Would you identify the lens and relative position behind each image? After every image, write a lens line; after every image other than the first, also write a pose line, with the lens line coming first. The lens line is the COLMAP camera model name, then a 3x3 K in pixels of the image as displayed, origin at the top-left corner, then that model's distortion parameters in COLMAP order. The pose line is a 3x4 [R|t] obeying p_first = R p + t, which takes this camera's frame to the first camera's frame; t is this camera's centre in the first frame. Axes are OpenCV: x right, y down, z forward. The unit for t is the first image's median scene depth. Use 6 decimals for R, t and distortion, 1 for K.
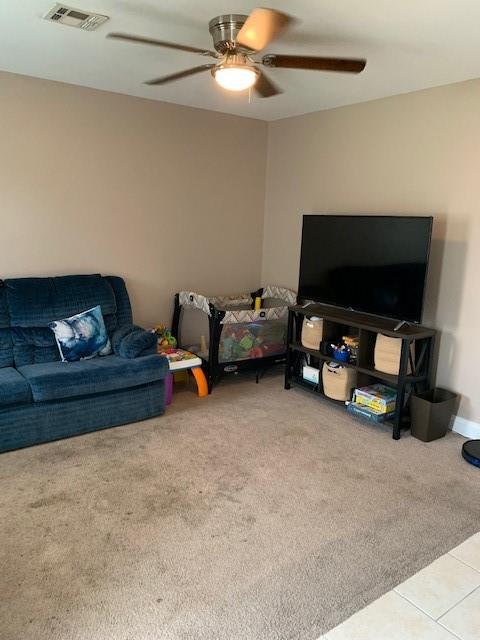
lens RADIAL K [[501.6, 0, 244.3], [0, 501.6, 320.7], [0, 0, 1]] dist [0.038569, -0.005695]
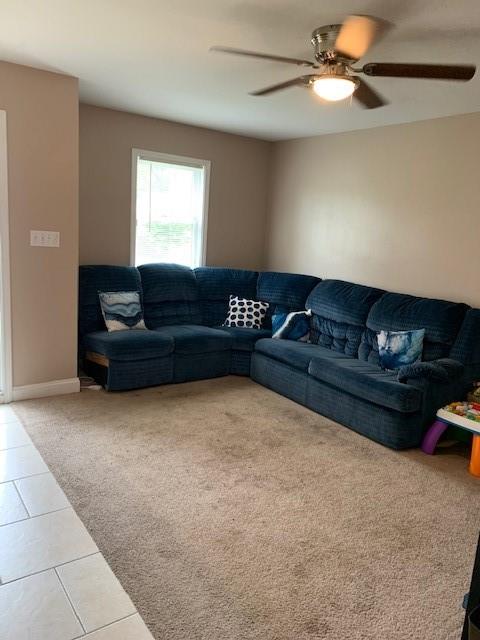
lens RADIAL K [[501.6, 0, 244.7], [0, 501.6, 319.7], [0, 0, 1]] dist [0.038569, -0.005695]
pose [[-0.018657, 0.150635, -0.988413, 0.854794], [-0.275406, 0.949567, 0.149913, -0.121847], [0.961147, 0.275012, 0.023770, 0.762113]]
